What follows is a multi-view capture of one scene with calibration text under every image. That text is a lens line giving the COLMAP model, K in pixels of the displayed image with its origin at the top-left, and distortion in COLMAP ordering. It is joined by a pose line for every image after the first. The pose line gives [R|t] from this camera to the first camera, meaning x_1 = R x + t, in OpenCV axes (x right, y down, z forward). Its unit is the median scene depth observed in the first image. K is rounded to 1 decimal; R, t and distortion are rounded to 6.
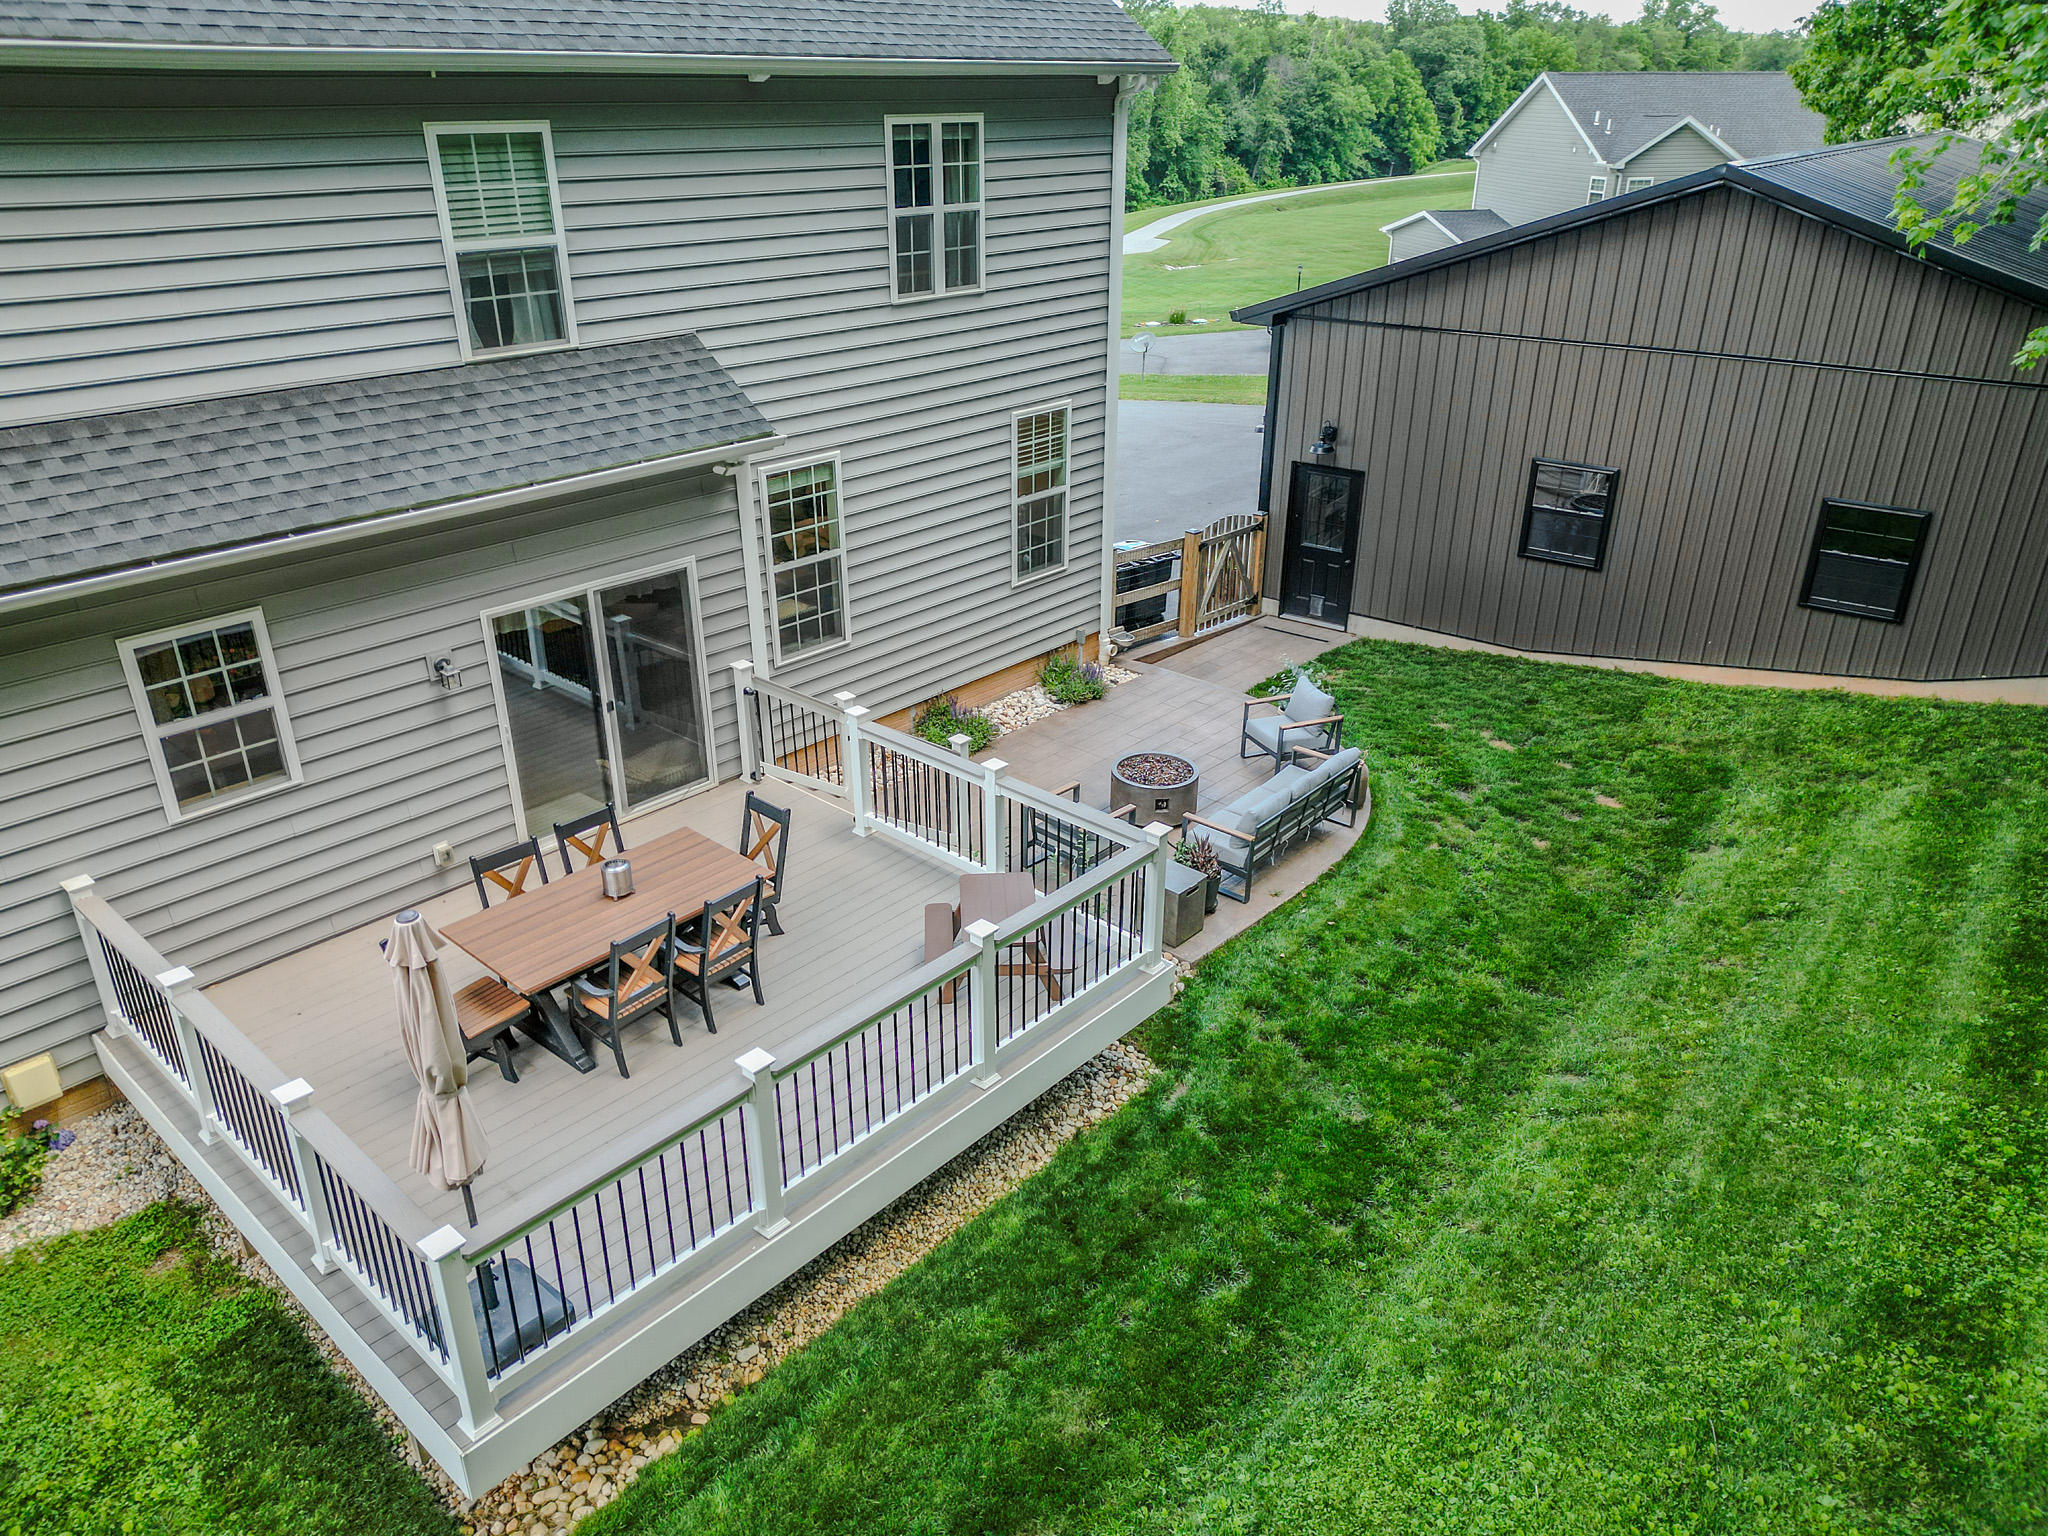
lens RADIAL K [[1451.6, 0, 1024.0], [0, 1451.6, 768.0], [0, 0, 1]] dist [0.100865, -0.117282]
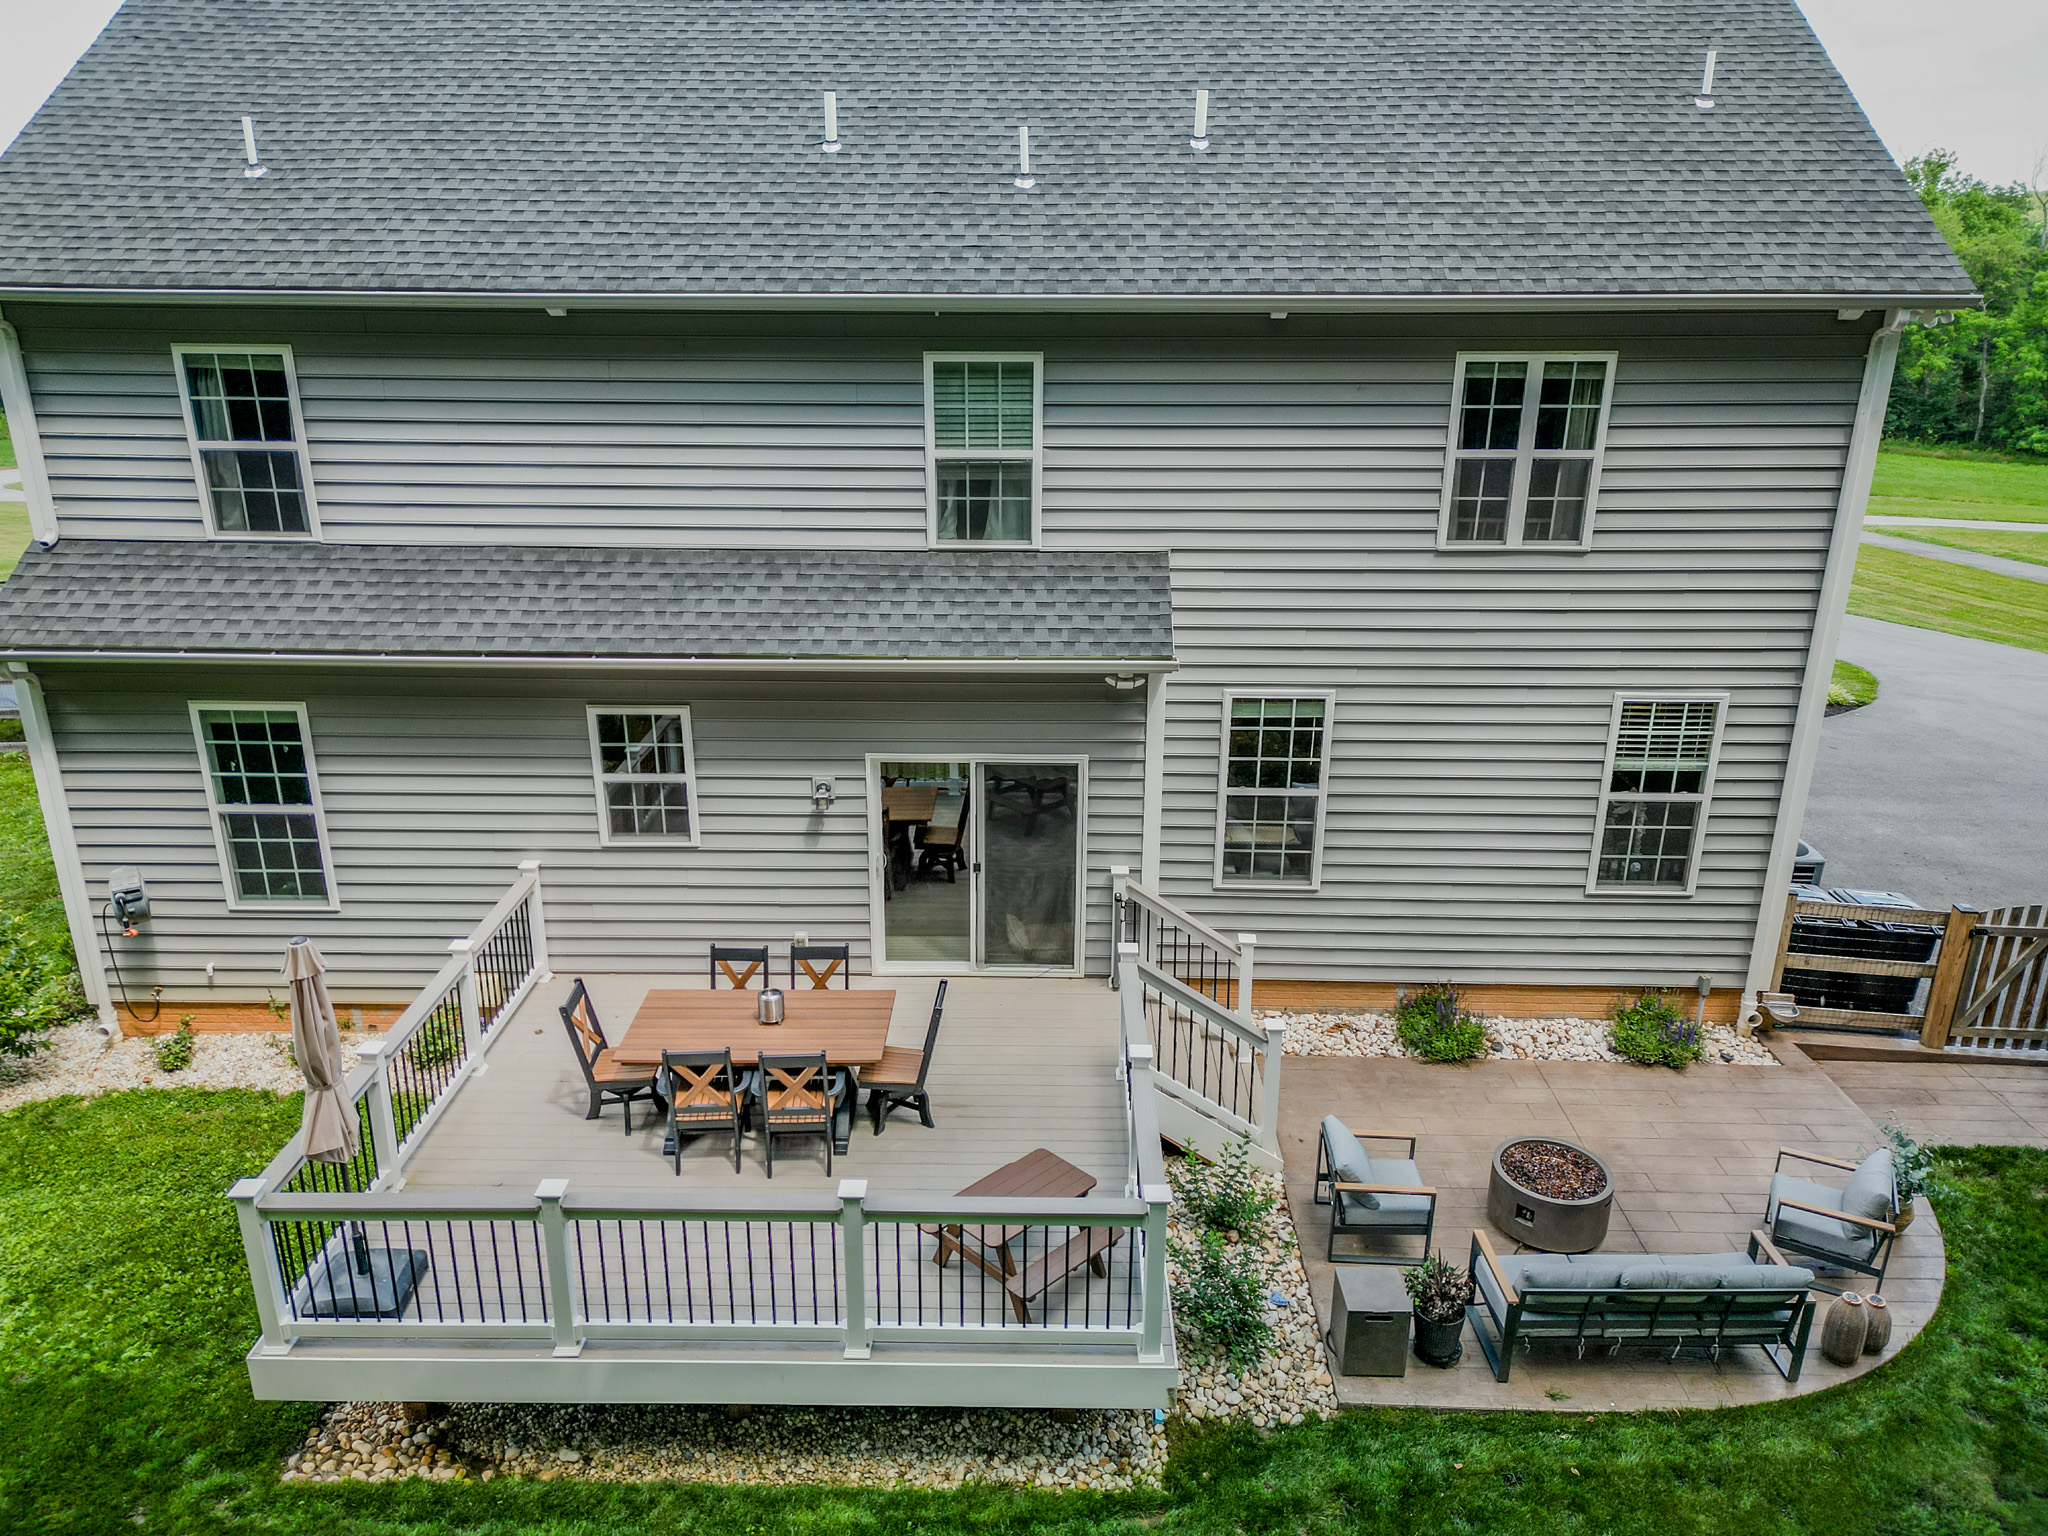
lens RADIAL K [[1451.6, 0, 1024.0], [0, 1451.6, 768.0], [0, 0, 1]] dist [0.100865, -0.117282]
pose [[0.652587, 0.254944, -0.713536, 0.428480], [-0.324027, 0.945144, 0.041348, -0.147691], [0.684936, 0.204221, 0.699397, 0.229995]]
